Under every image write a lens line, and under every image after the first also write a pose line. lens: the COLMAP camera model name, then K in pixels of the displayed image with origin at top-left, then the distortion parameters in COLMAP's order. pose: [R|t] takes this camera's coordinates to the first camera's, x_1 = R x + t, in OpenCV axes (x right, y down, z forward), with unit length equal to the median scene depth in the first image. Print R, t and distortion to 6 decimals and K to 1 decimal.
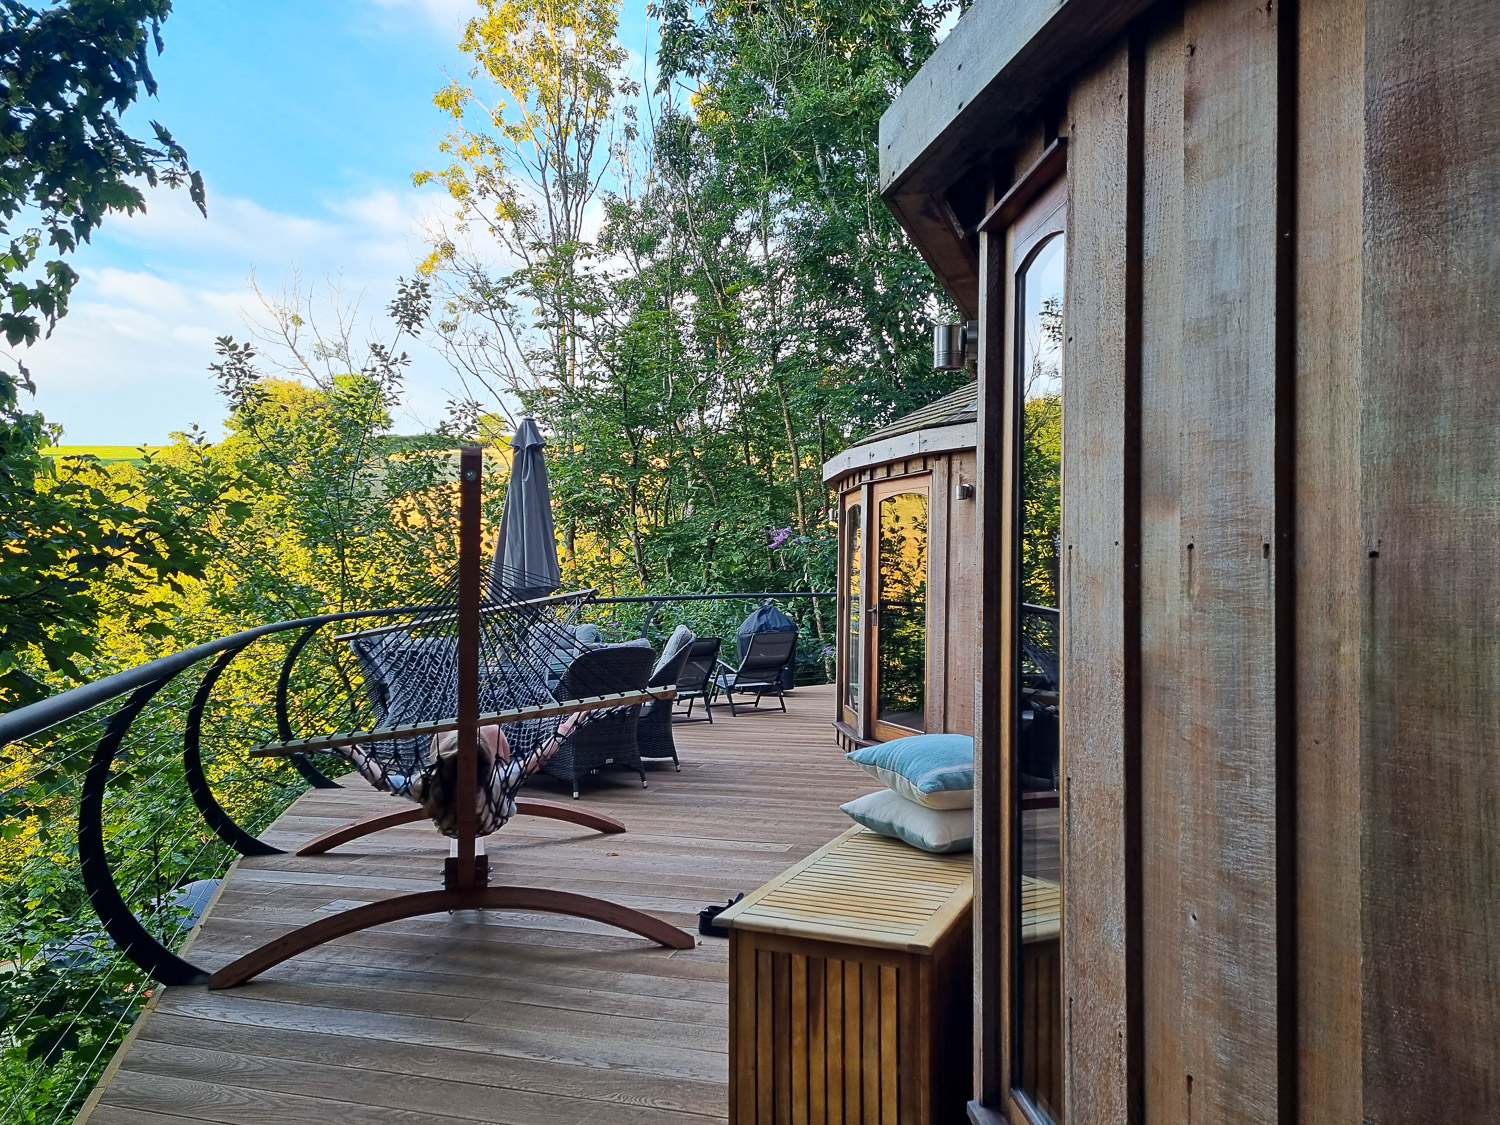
lens RADIAL K [[1144.4, 0, 754.9], [0, 1144.4, 560.1], [0, 0, 1]] dist [0.054931, -0.015385]
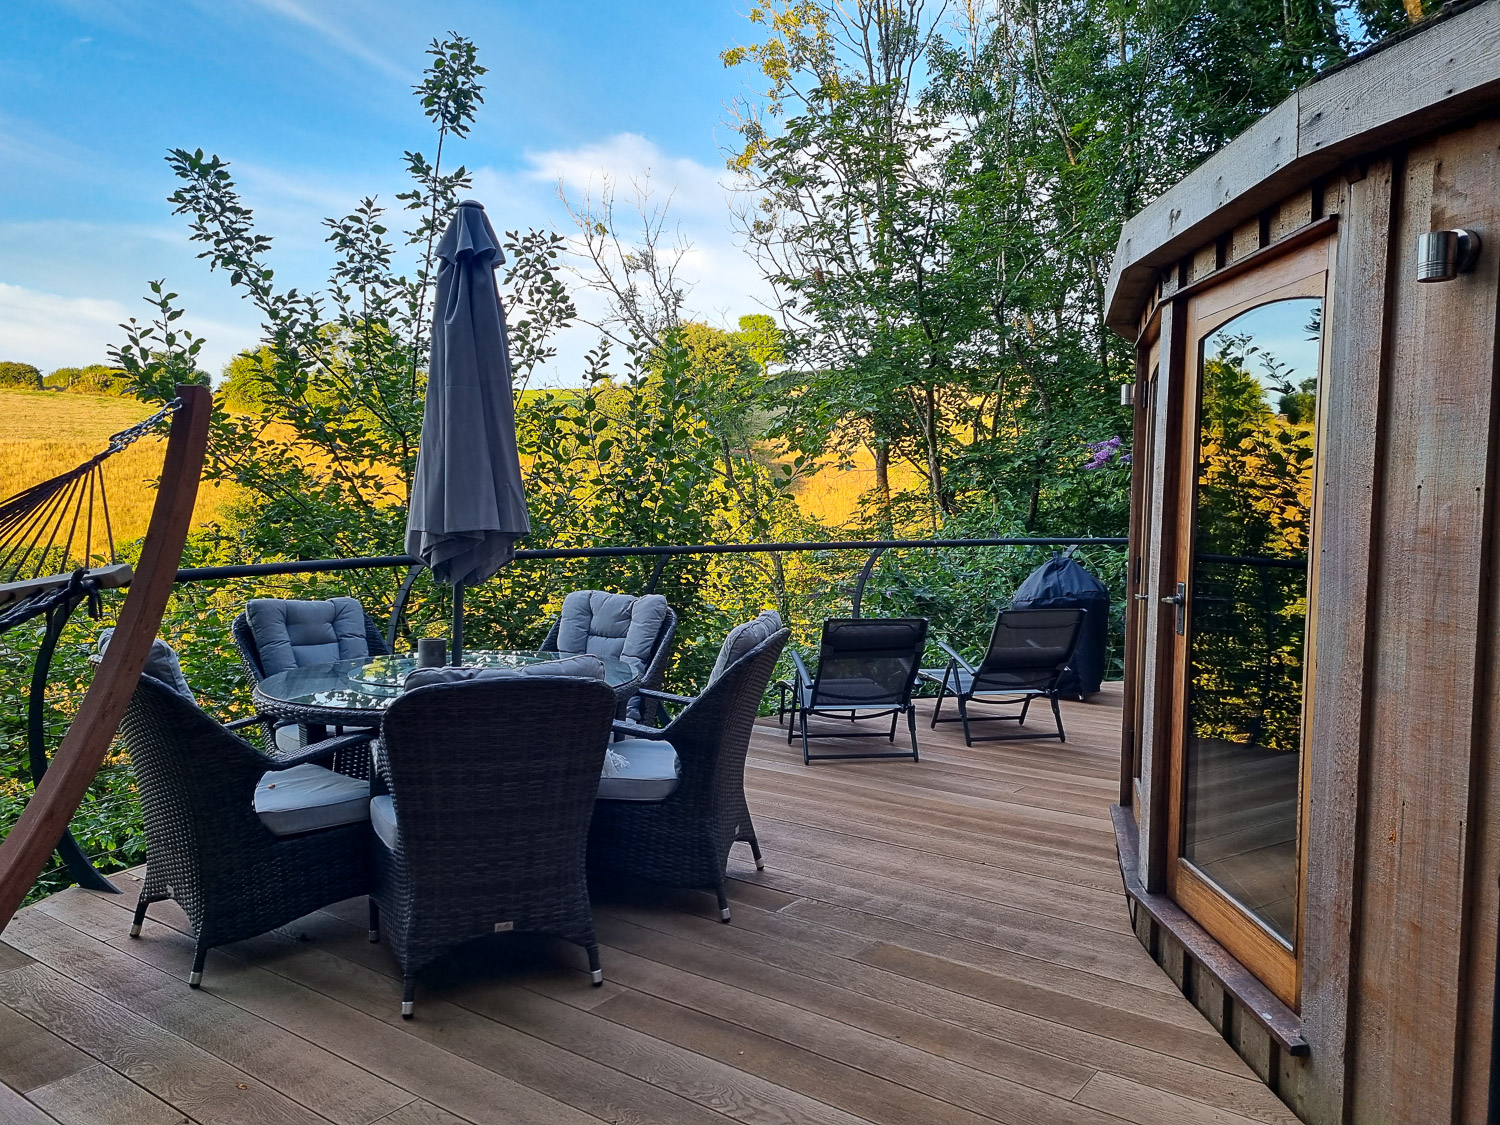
lens RADIAL K [[1144.4, 0, 754.9], [0, 1144.4, 560.1], [0, 0, 1]] dist [0.054931, -0.015385]
pose [[0.945405, 0.023089, -0.325080, 0.040393], [-0.003484, 0.998146, 0.060763, 0.001783], [0.325880, -0.056313, 0.943732, 0.234357]]
